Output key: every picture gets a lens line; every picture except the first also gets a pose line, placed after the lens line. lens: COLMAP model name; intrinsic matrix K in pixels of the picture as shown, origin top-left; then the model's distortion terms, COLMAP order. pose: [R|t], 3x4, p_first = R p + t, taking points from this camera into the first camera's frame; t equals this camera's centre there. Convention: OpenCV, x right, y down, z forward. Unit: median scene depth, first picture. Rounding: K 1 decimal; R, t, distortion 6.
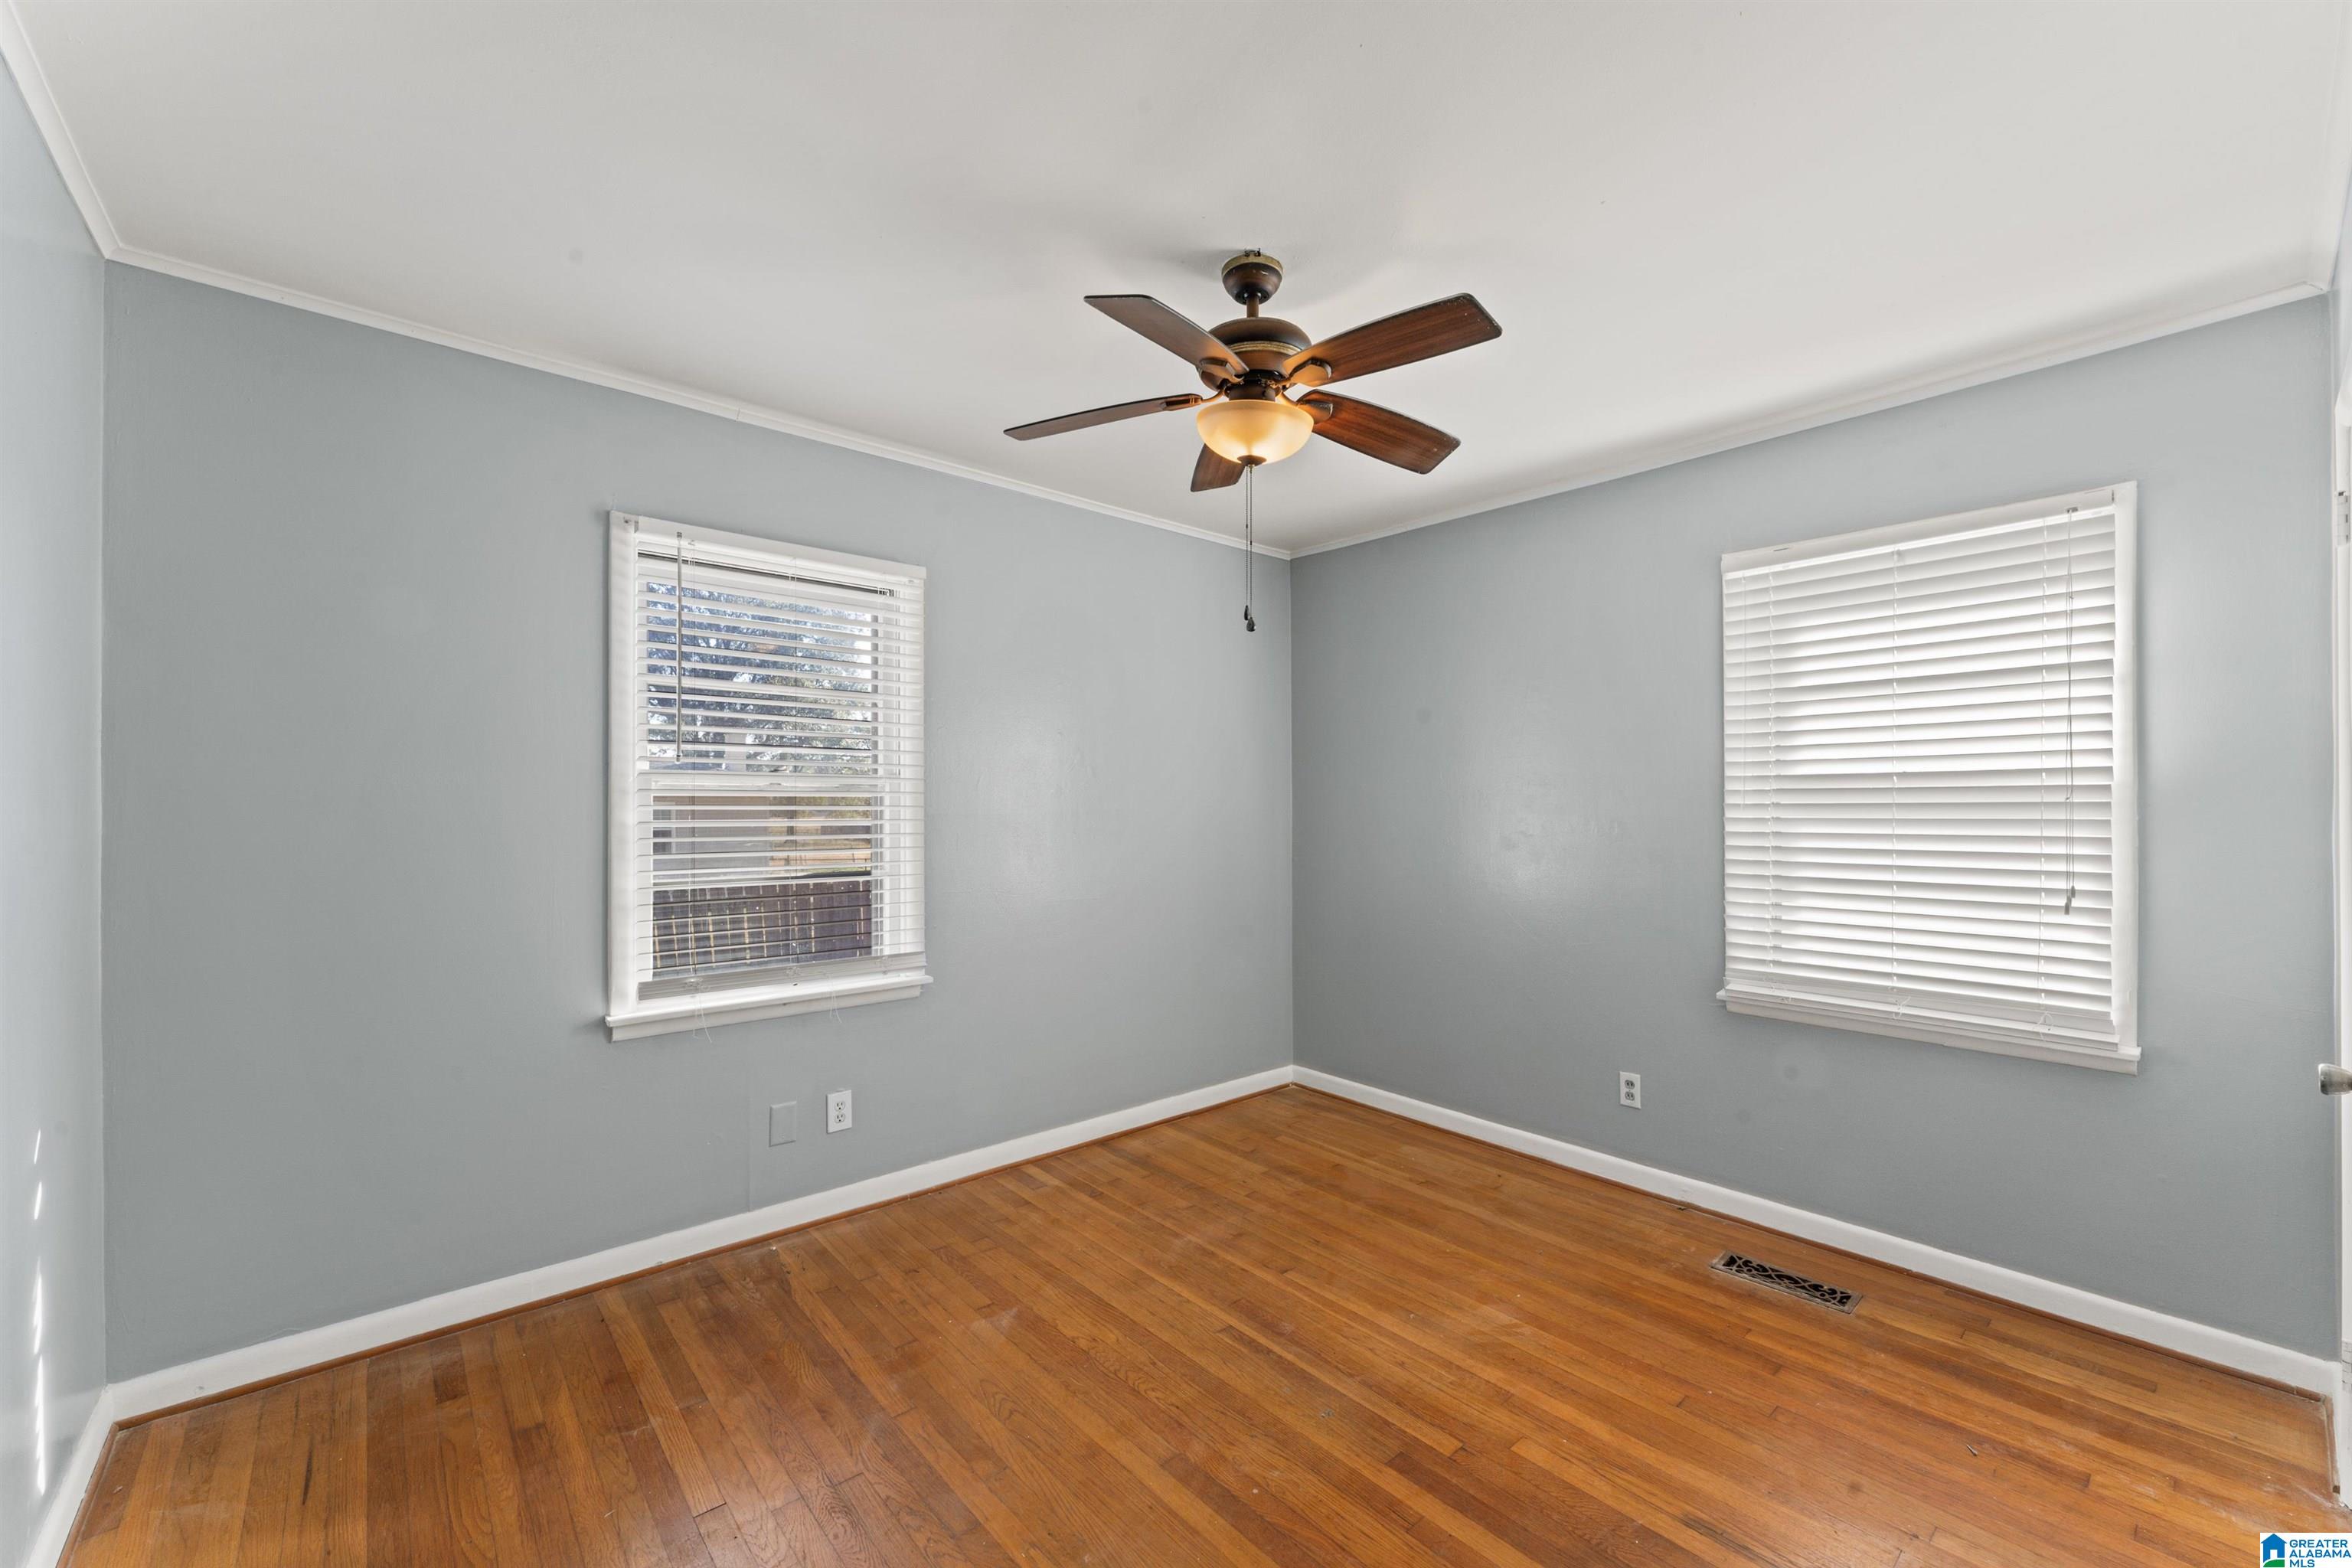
lens RADIAL K [[949.6, 0, 1172.9], [0, 949.6, 805.4], [0, 0, 1]] dist [0.000021, -0.000026]
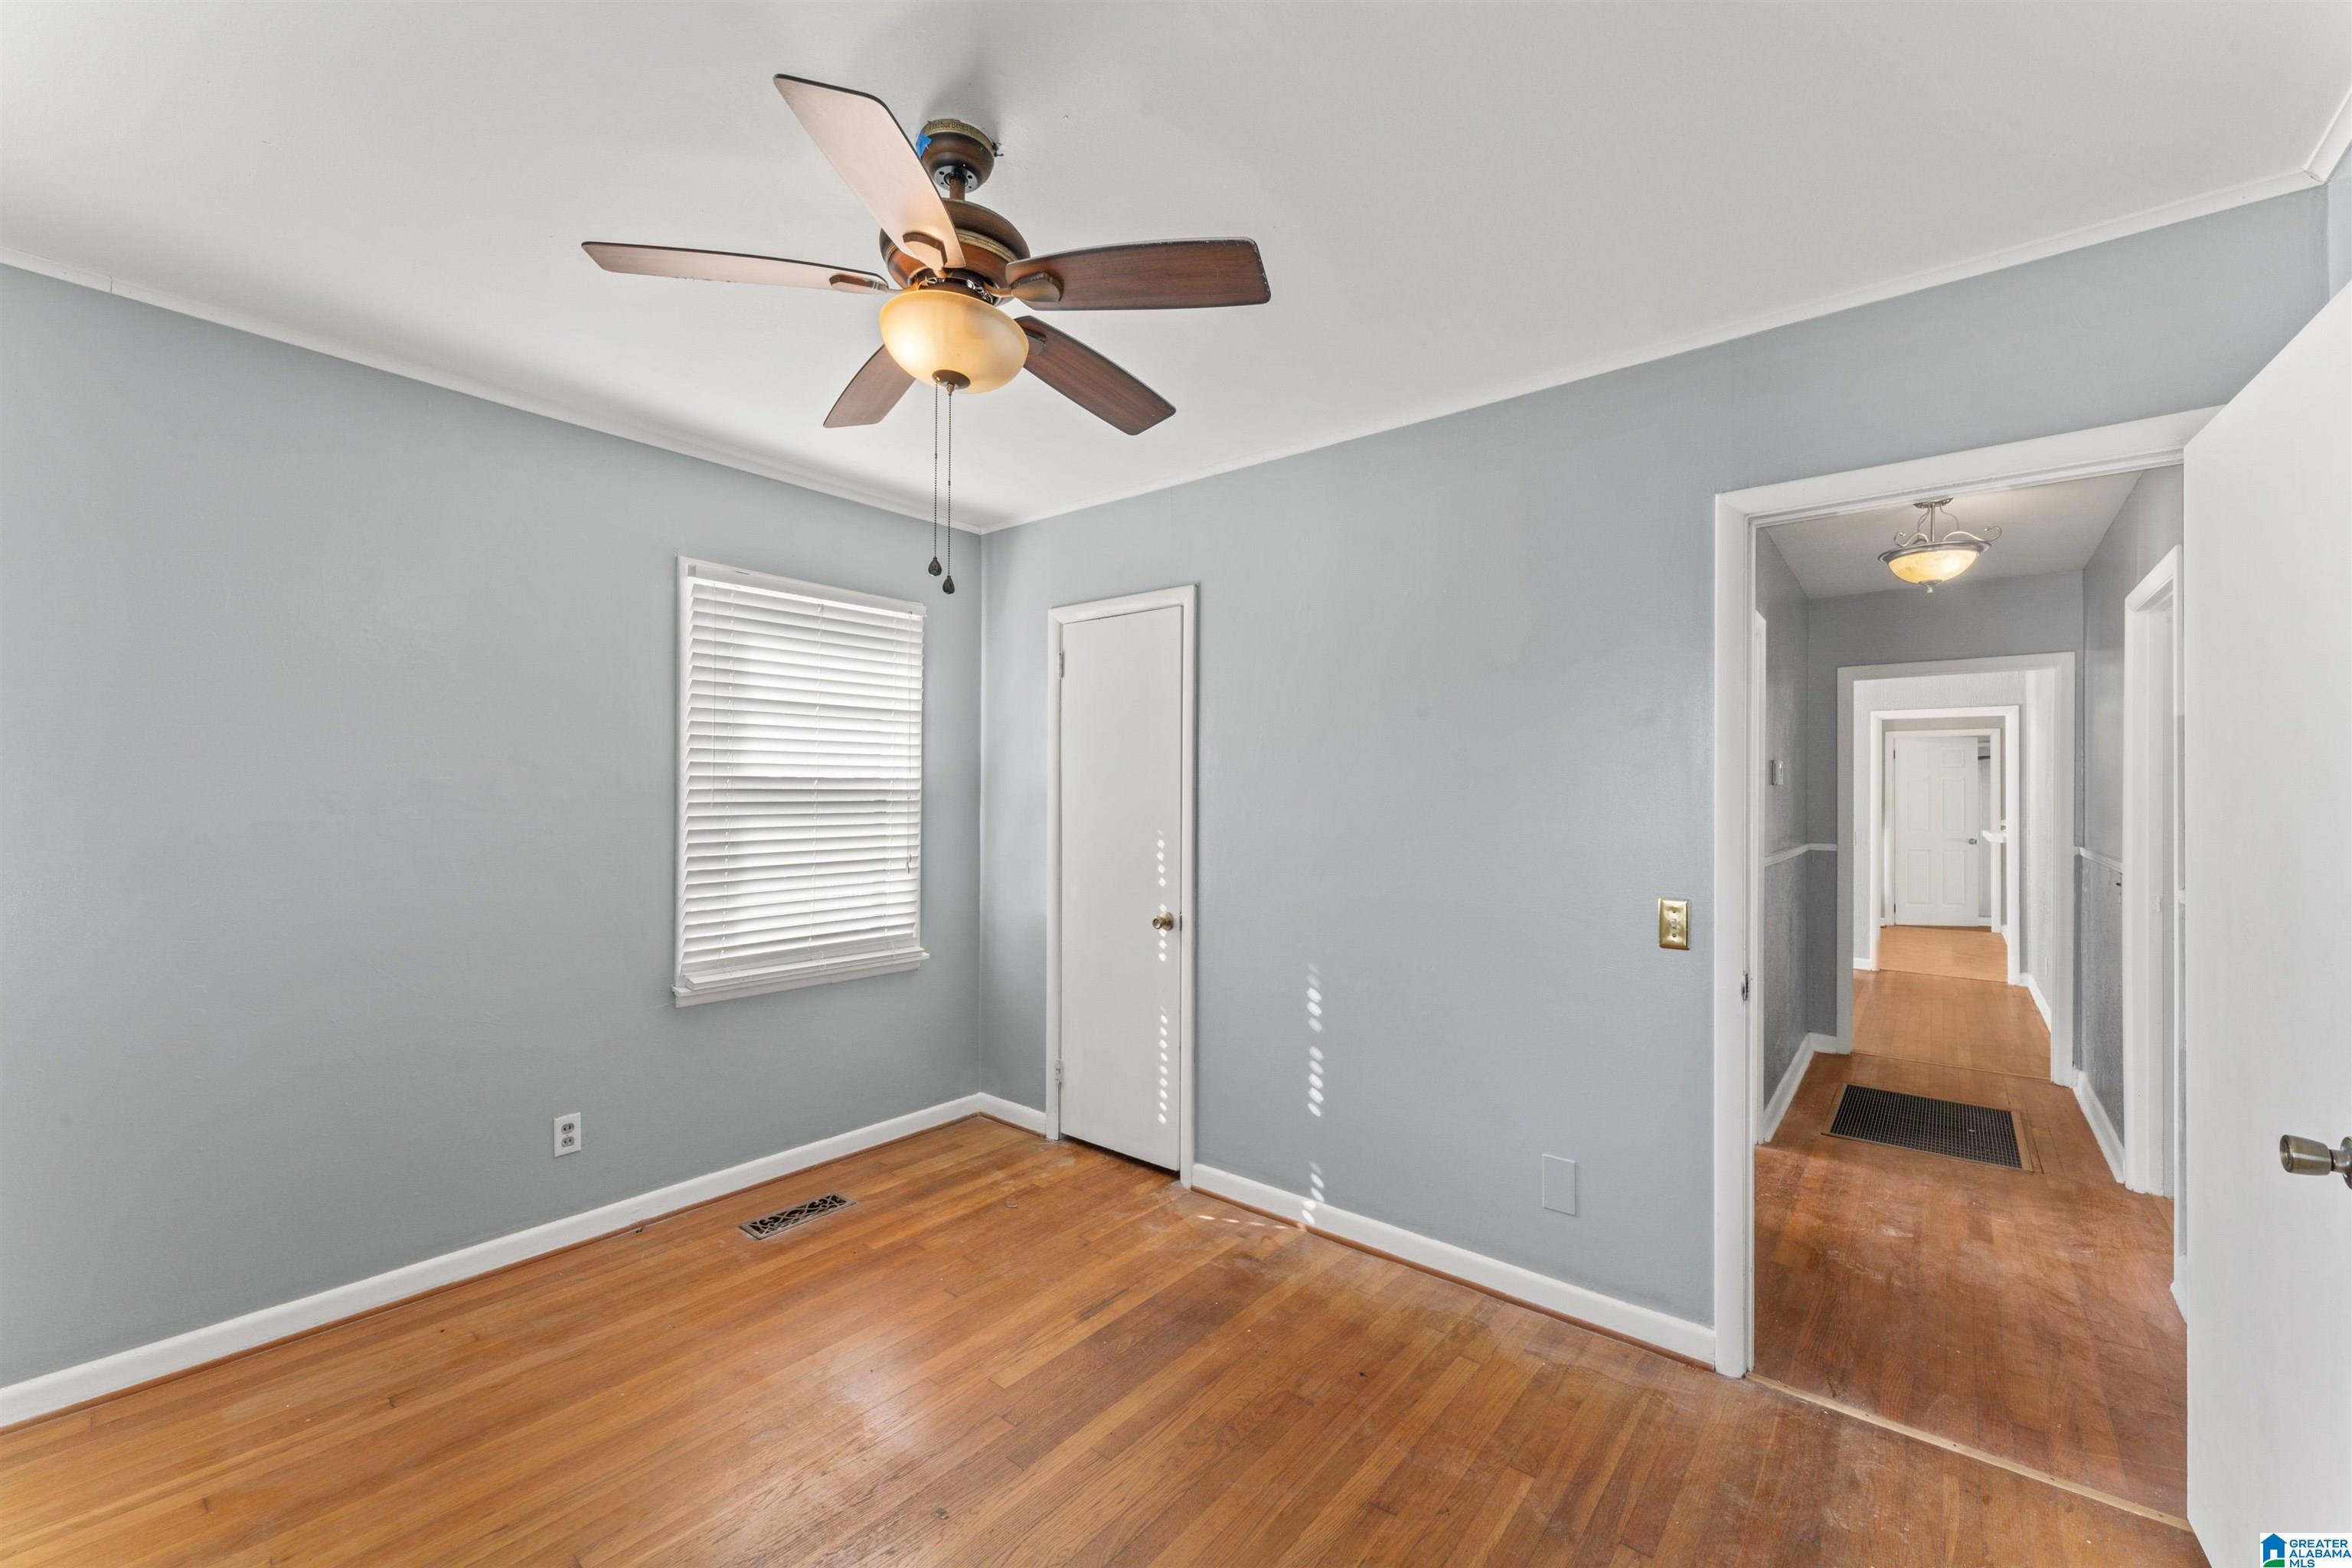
lens RADIAL K [[942.1, 0, 1191.6], [0, 942.1, 791.4], [0, 0, 1]] dist [-0.000570, -0.000019]
pose [[-0.190369, 0.004422, 0.981703, -0.541921], [0.001420, 0.999990, -0.004229, -0.009090], [-0.981712, 0.000589, -0.190374, 0.702912]]
